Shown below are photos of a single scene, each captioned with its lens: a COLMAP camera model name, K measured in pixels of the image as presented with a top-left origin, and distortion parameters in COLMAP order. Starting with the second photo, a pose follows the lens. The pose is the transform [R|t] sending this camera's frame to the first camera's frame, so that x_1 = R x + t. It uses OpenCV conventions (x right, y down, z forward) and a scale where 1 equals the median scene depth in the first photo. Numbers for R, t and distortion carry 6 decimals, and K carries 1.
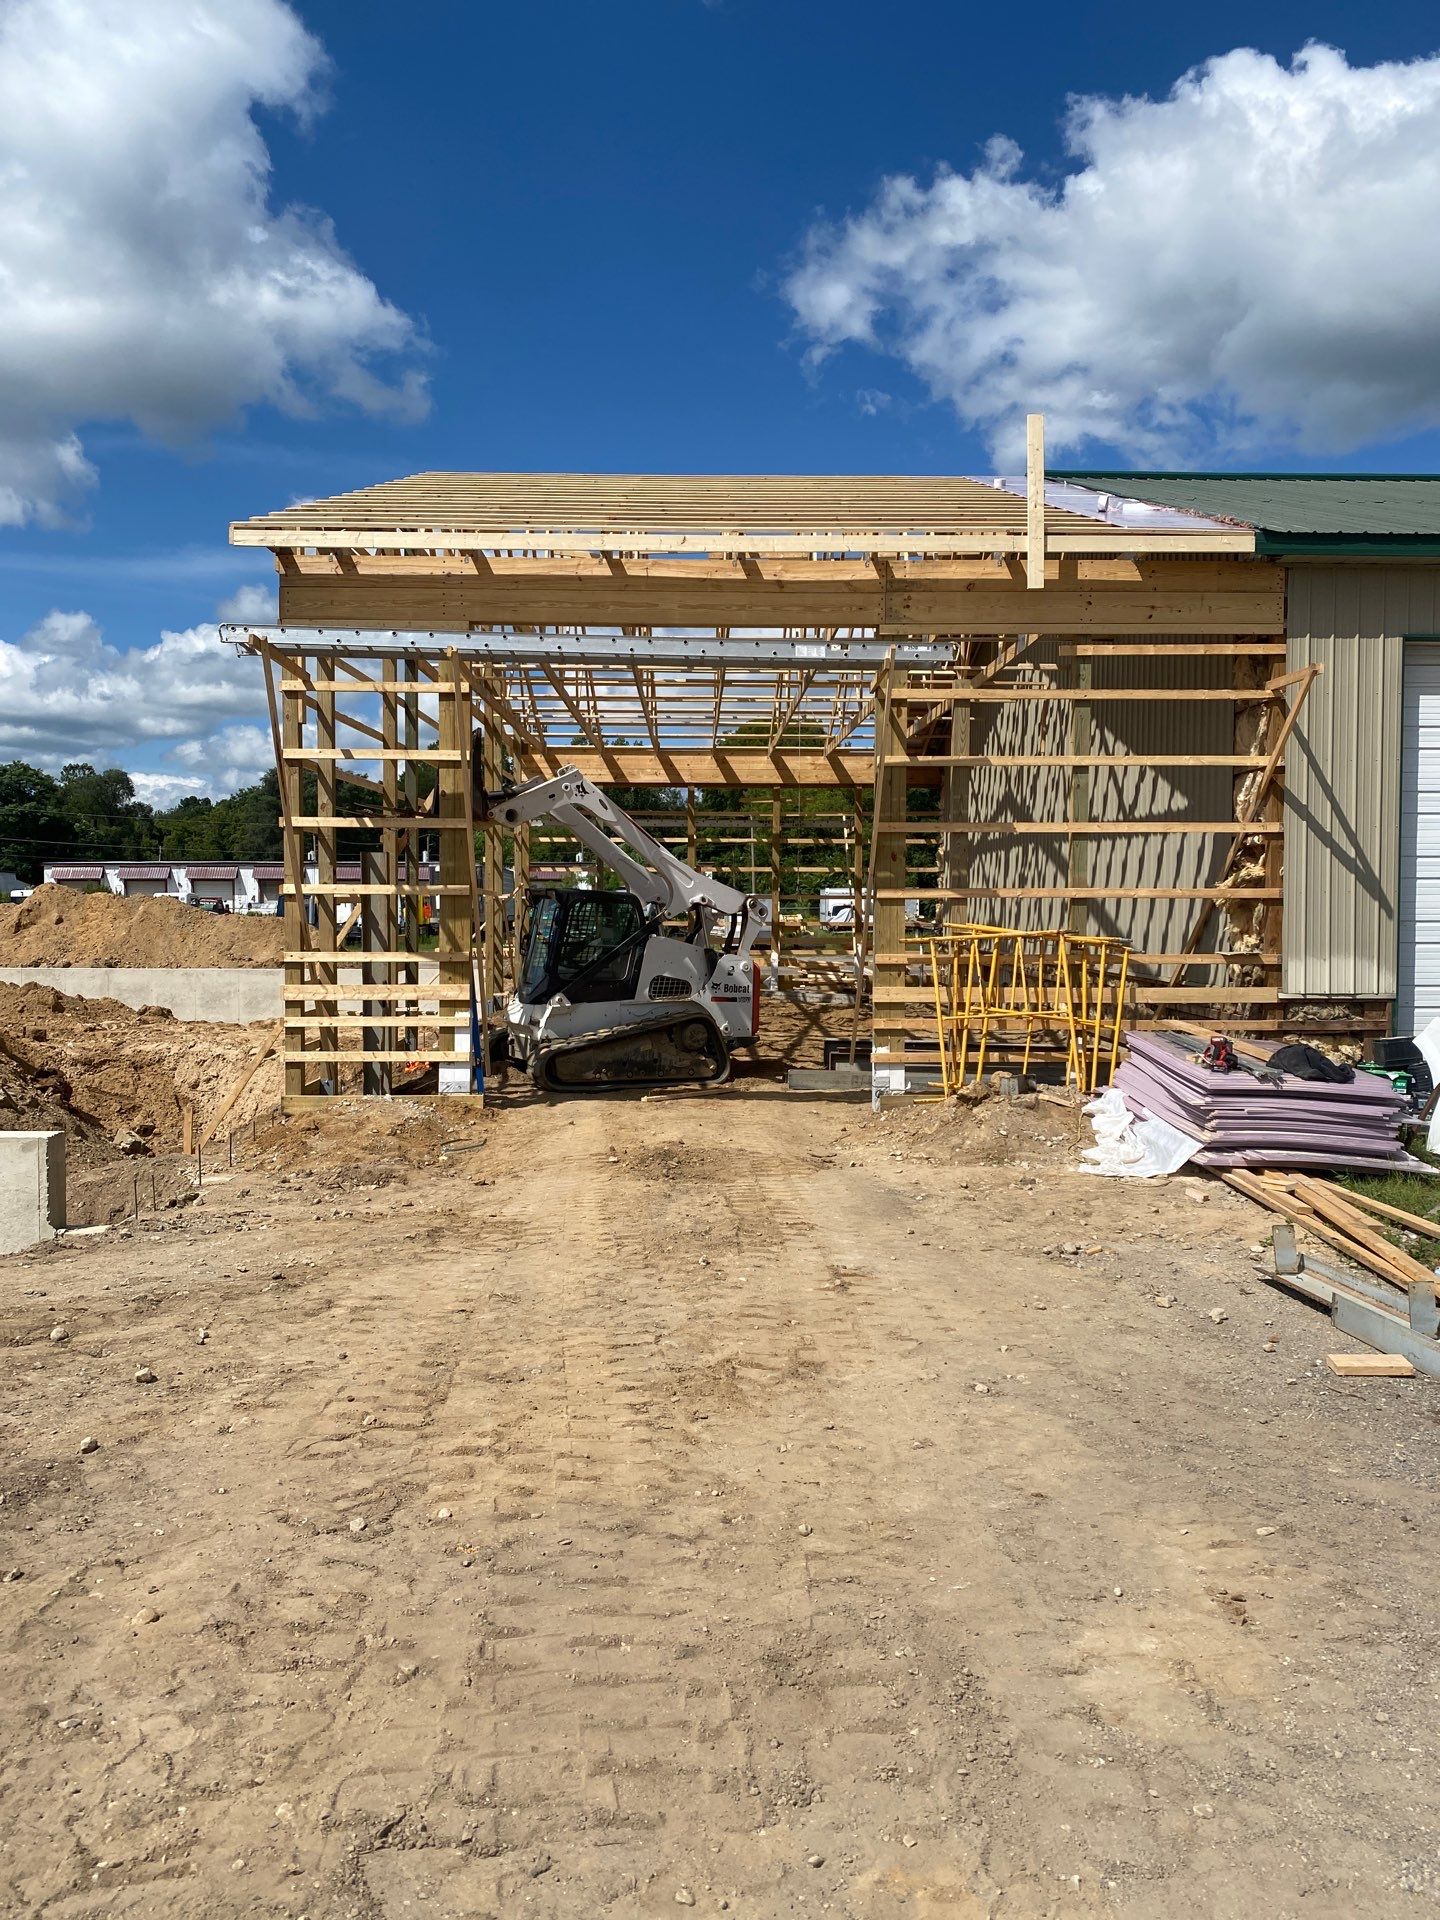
lens RADIAL K [[1462.0, 0, 718.0], [0, 1462.0, 964.4], [0, 0, 1]] dist [0.073923, -0.000964]
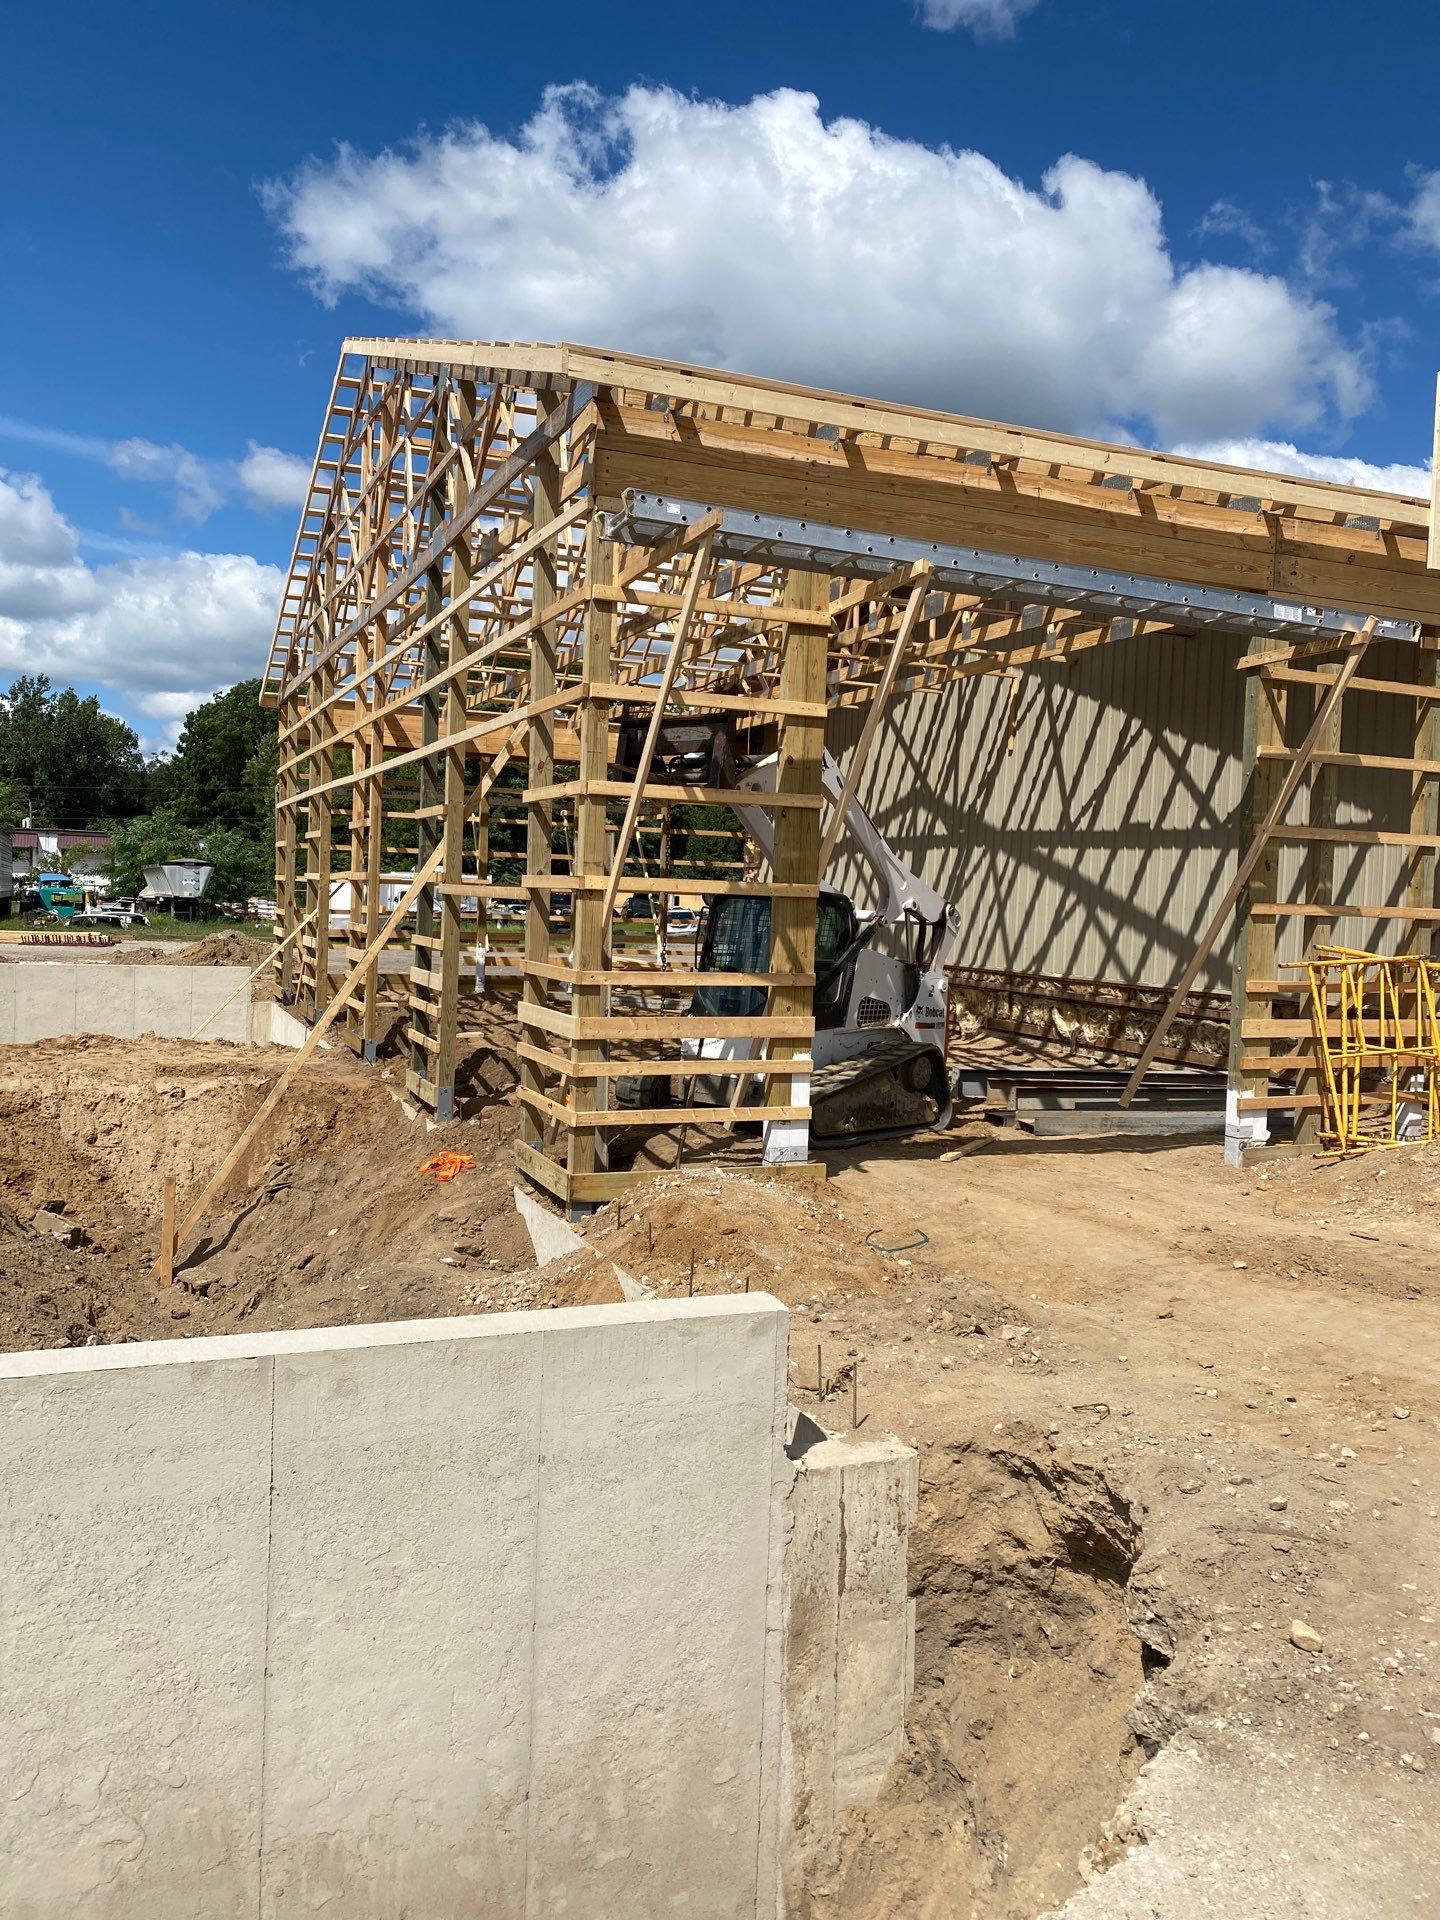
lens RADIAL K [[1462.0, 0, 720.6], [0, 1462.0, 961.8], [0, 0, 1]] dist [0.073923, -0.000964]
pose [[0.925107, 0.014847, 0.379417, -0.494541], [-0.017563, 0.999839, 0.003700, -0.015881], [-0.379301, -0.010087, 0.925219, 0.325245]]
